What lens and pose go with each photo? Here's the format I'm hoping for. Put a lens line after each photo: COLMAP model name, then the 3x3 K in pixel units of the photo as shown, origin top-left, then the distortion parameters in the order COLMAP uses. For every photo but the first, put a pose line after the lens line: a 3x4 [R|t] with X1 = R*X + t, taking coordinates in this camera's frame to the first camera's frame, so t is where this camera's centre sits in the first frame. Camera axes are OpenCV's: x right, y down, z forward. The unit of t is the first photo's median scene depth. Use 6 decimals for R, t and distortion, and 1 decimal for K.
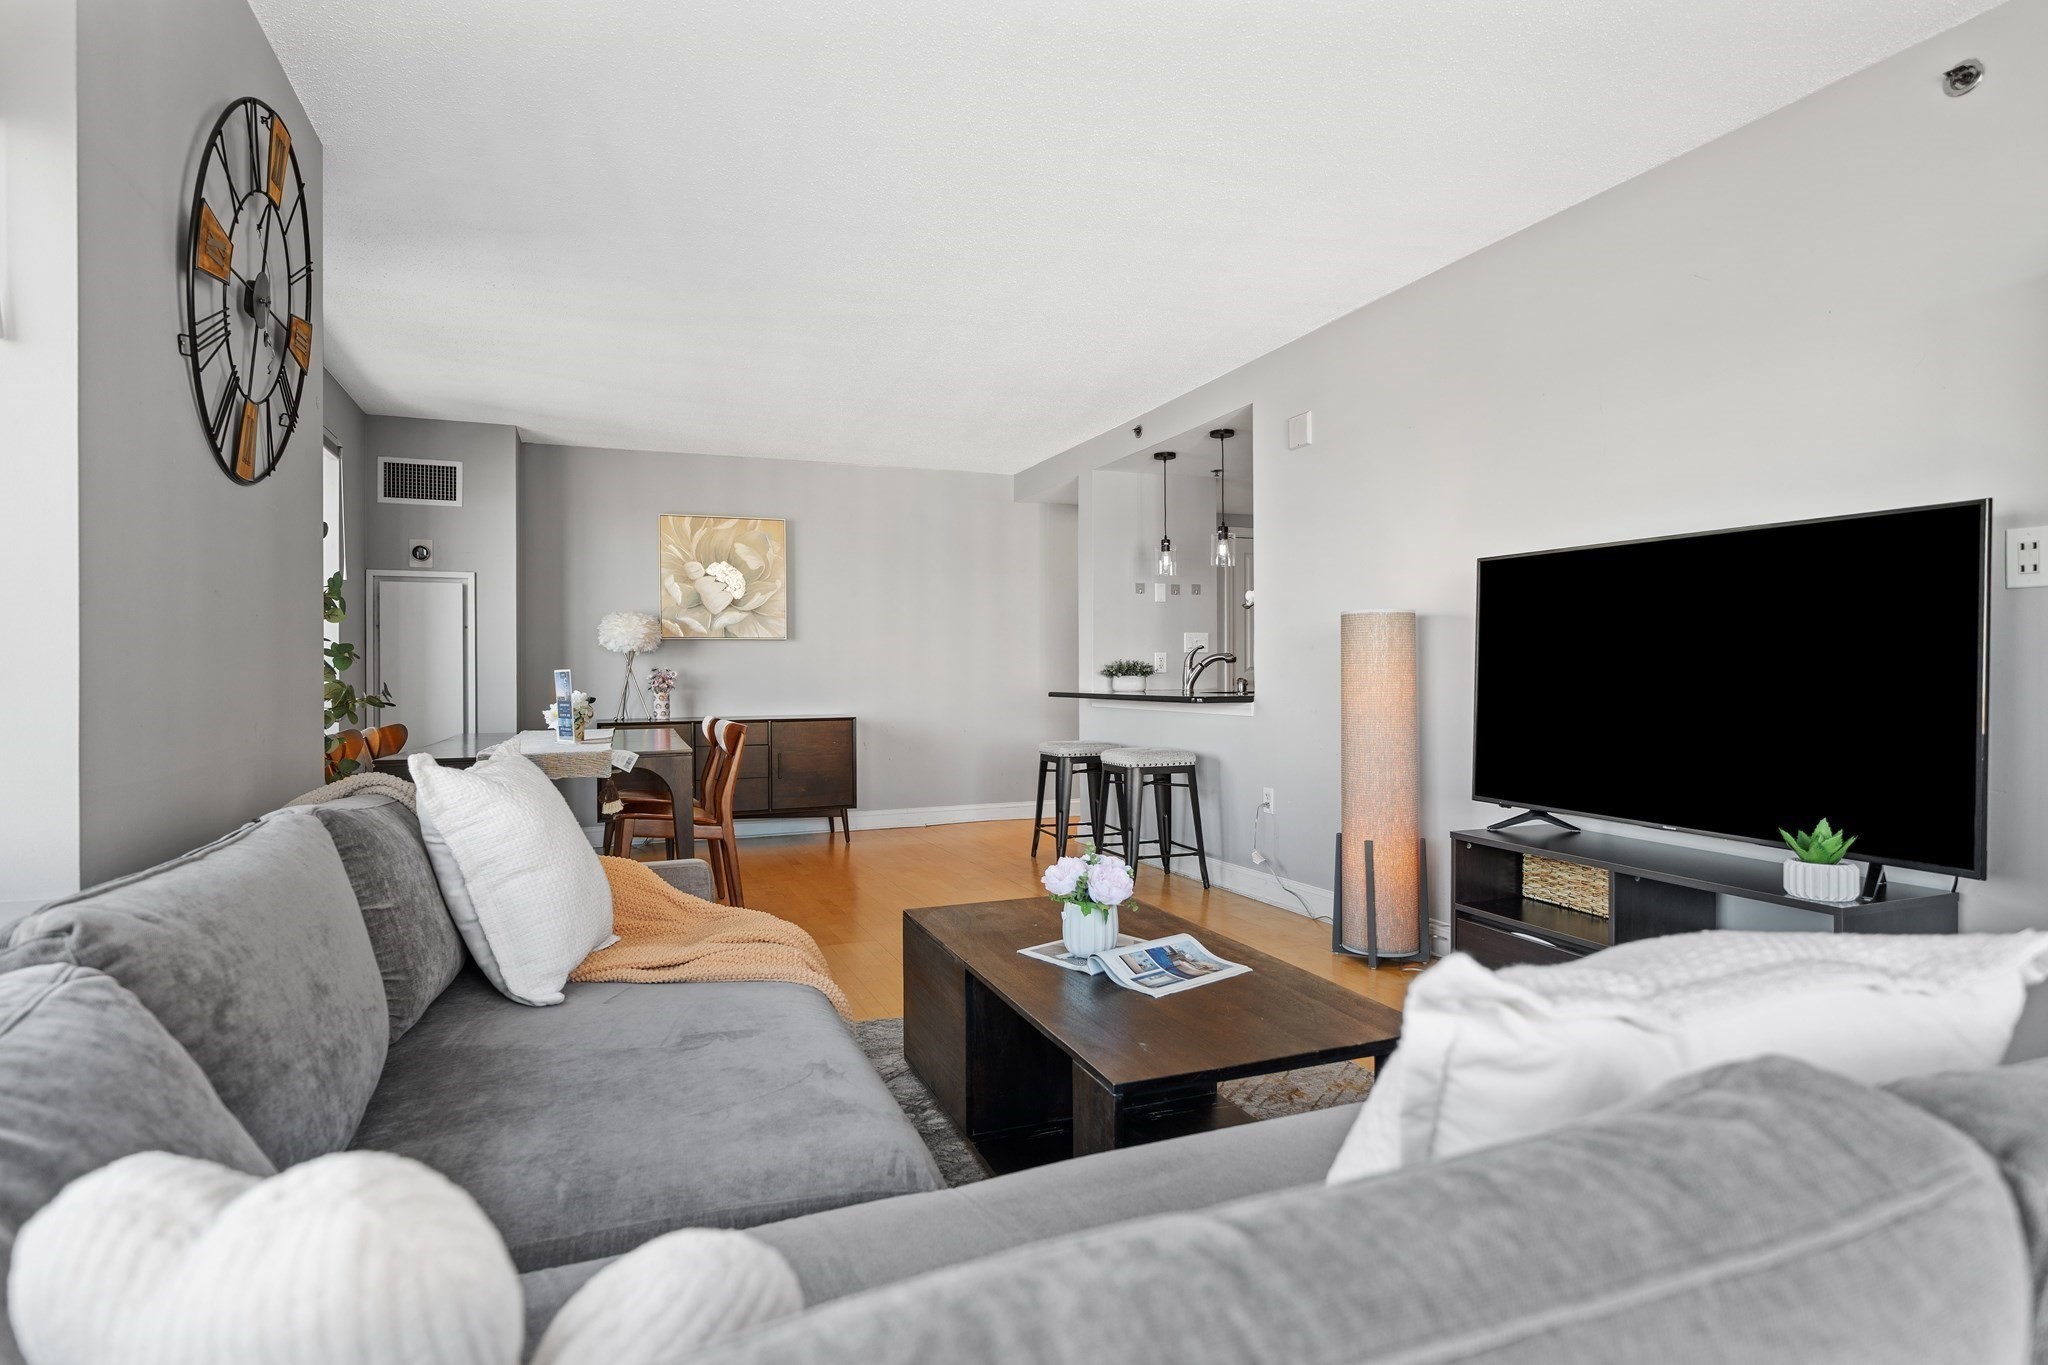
lens RADIAL K [[1040.4, 0, 1024.0], [0, 1040.4, 682.5], [0, 0, 1]] dist [0.000865, 0.000103]
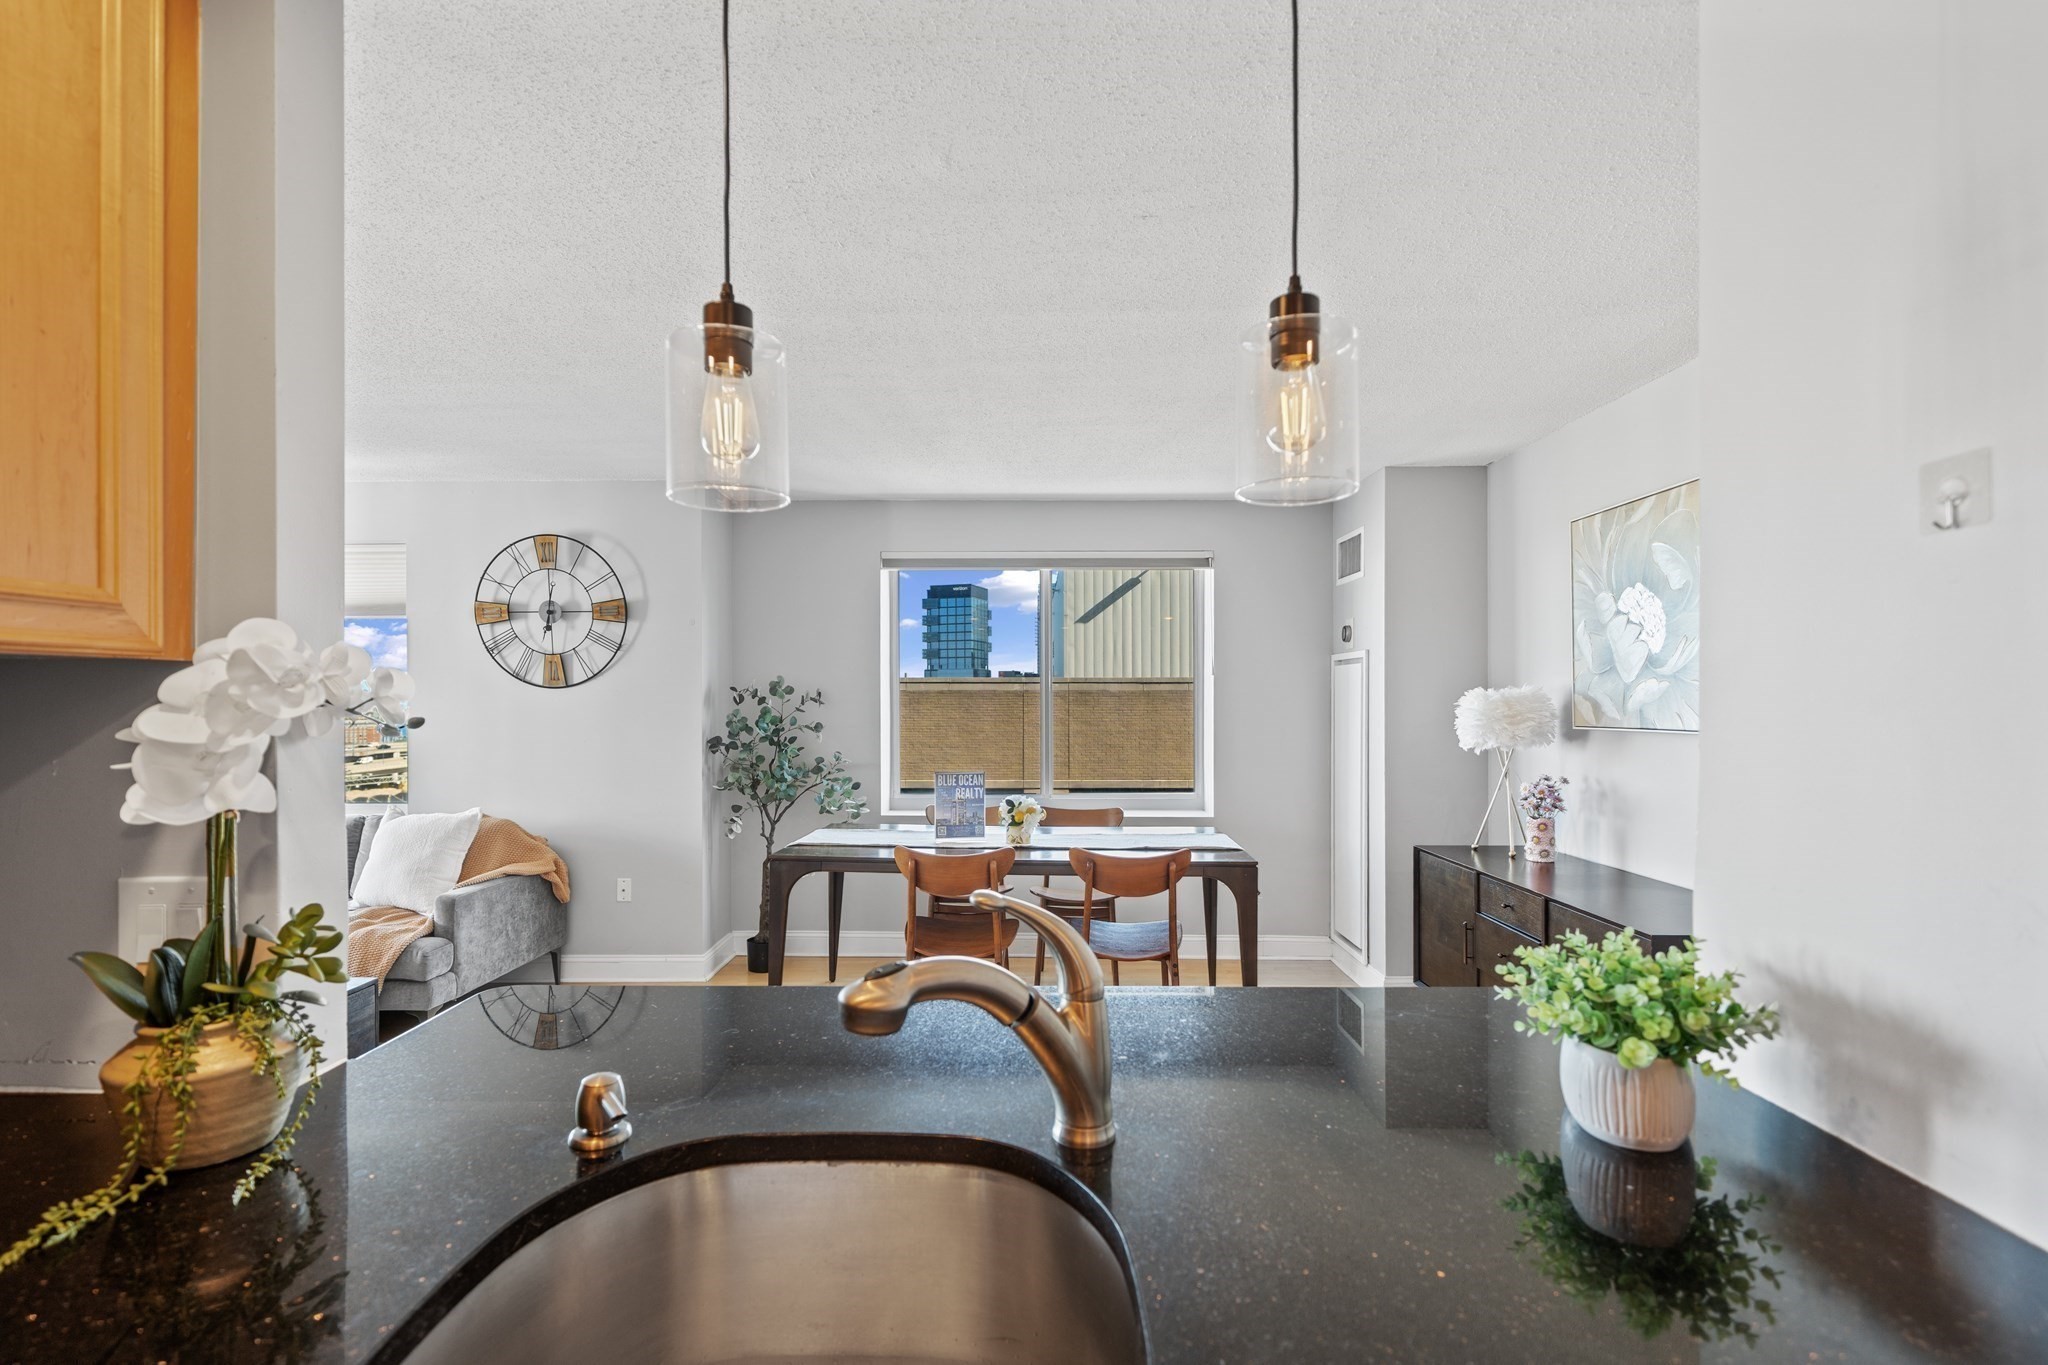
lens RADIAL K [[947.8, 0, 1026.7], [0, 947.8, 701.6], [0, 0, 1]] dist [0.000666, 0.000118]
pose [[-0.385497, 0.010082, -0.922654, 0.272469], [-0.004974, 0.999903, 0.013004, -0.061580], [0.922695, 0.009602, -0.385410, 0.903620]]
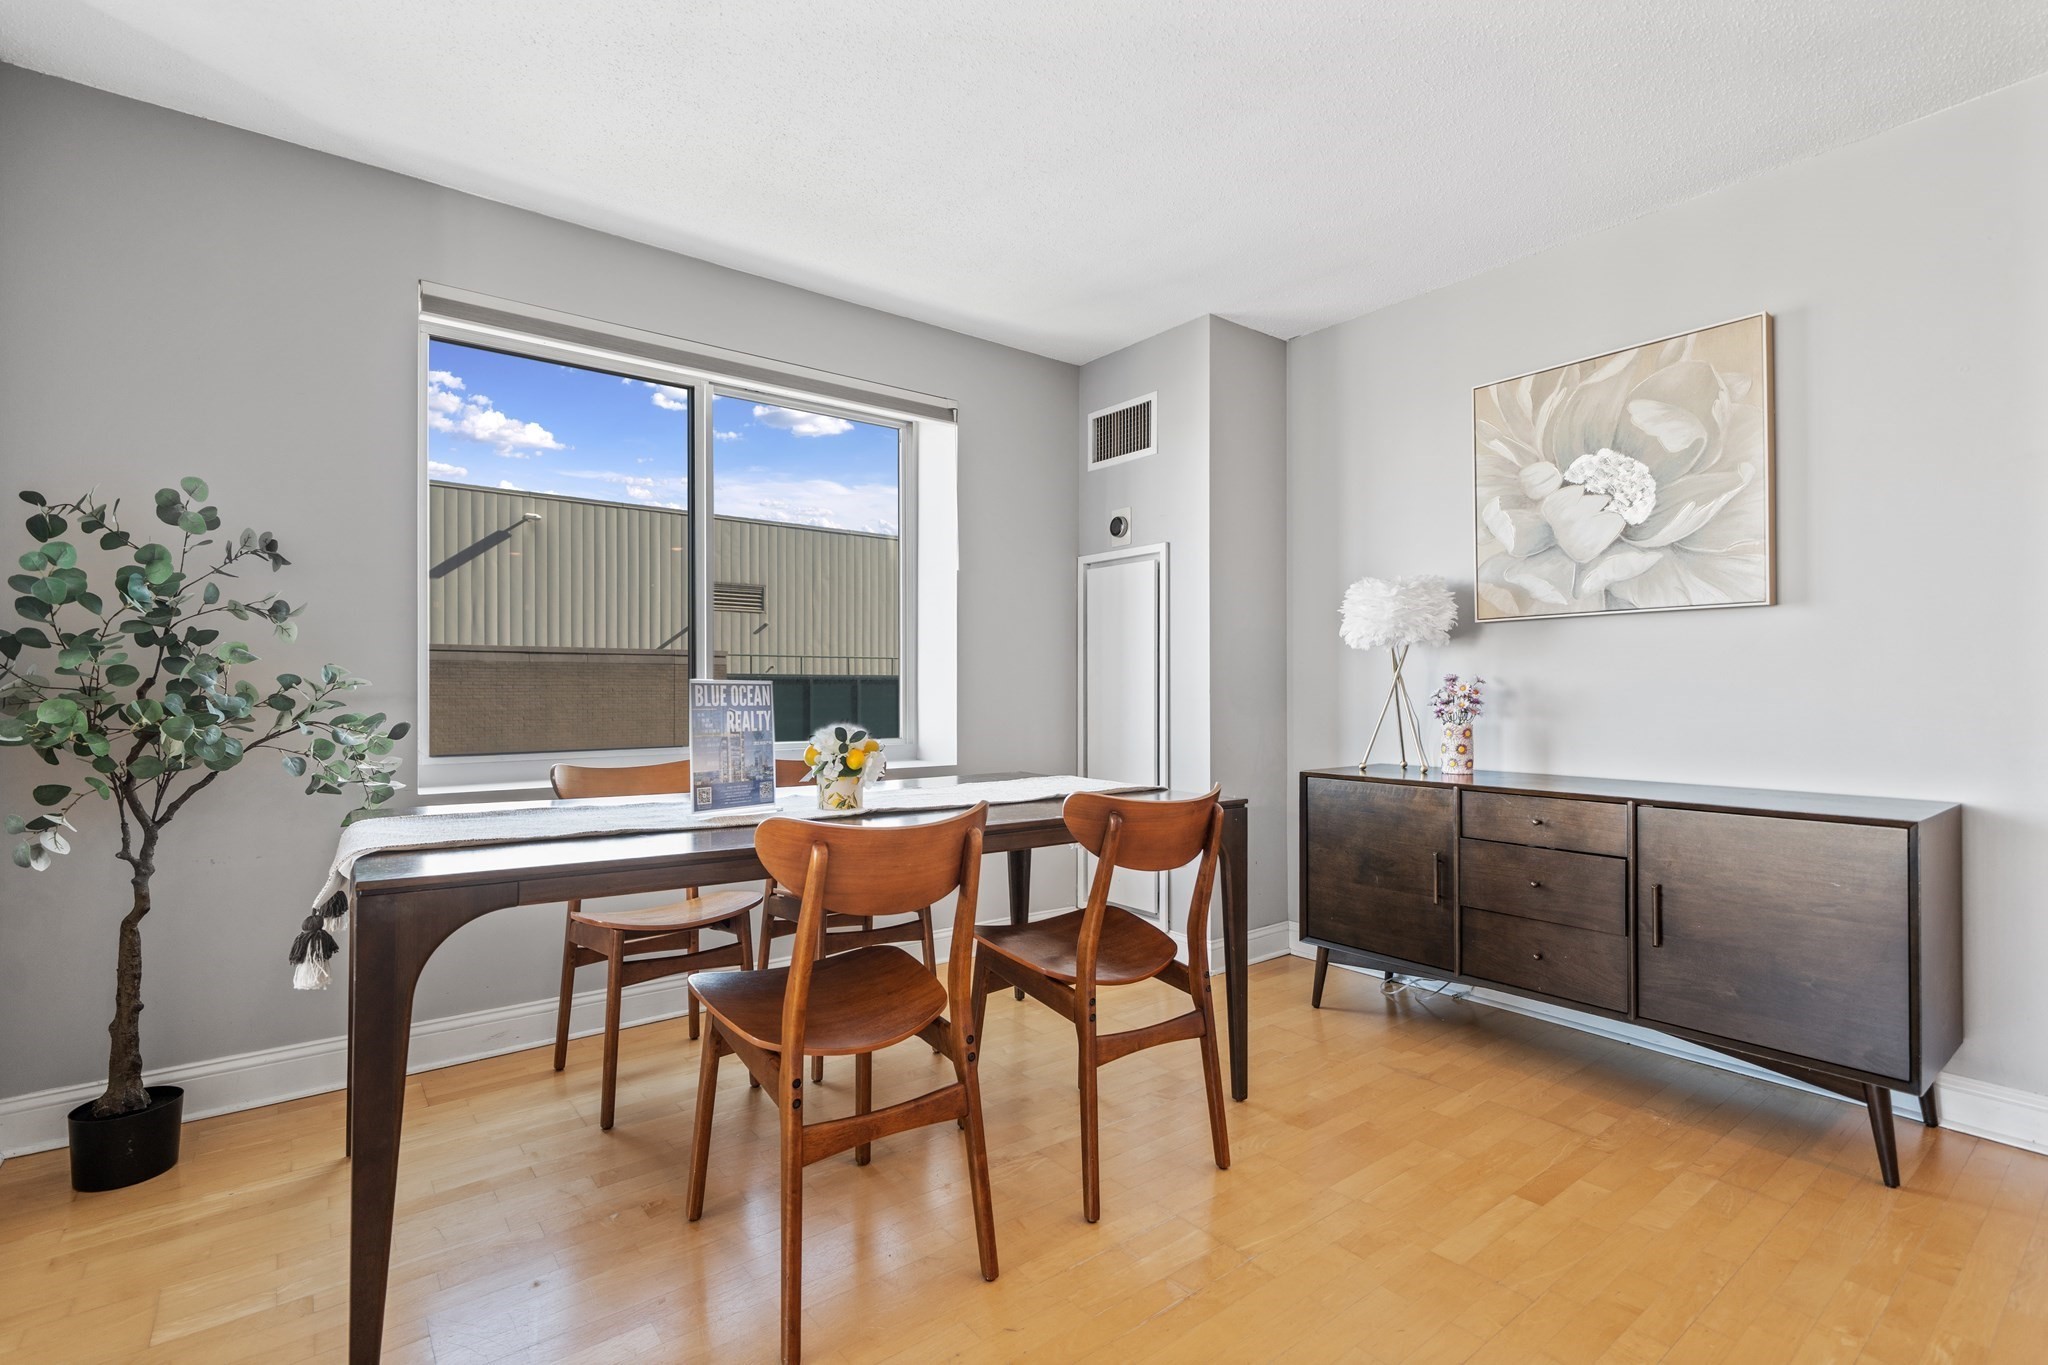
lens RADIAL K [[927.4, 0, 1011.3], [0, 927.4, 688.1], [0, 0, 1]] dist [0.000706, 0.000115]
pose [[0.266590, 0.006702, -0.963787, 0.045521], [-0.010203, 0.999939, 0.004131, -0.007063], [0.963756, 0.008732, 0.266642, 0.632888]]
